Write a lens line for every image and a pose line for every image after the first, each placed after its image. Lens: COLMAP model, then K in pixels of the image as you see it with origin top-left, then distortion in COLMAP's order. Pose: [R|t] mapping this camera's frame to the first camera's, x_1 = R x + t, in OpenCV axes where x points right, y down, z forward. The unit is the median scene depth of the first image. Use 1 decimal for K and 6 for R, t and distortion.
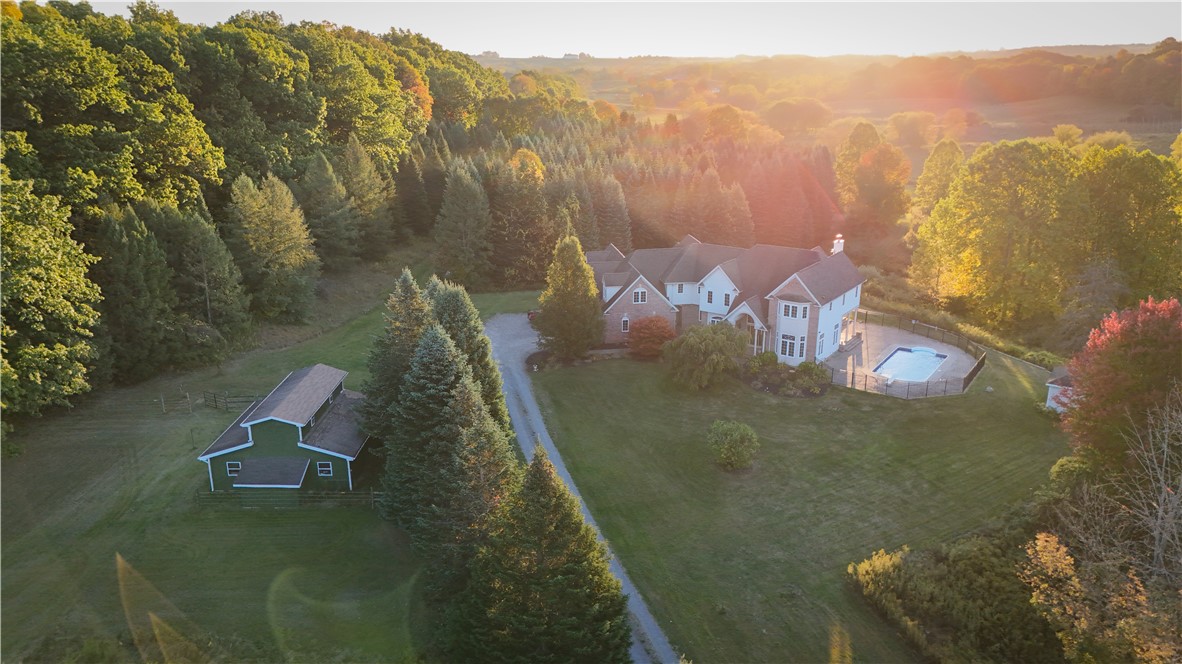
lens RADIAL K [[870.4, 0, 591.0], [0, 870.4, 332.0], [0, 0, 1]] dist [0.134791, -0.209737]
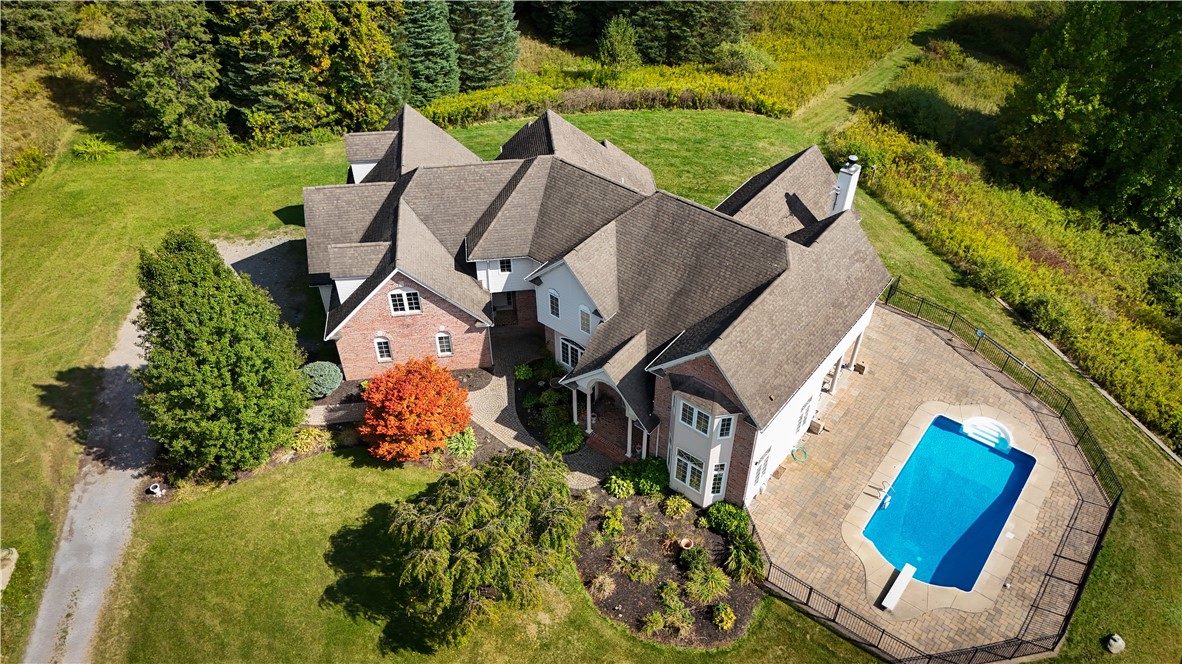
lens RADIAL K [[870.4, 0, 591.0], [0, 870.4, 332.0], [0, 0, 1]] dist [0.134791, -0.209737]
pose [[0.998791, 0.032156, -0.037194, 0.181976], [-0.013718, 0.908697, 0.417231, -0.234607], [0.047215, -0.416216, 0.908039, 0.589889]]
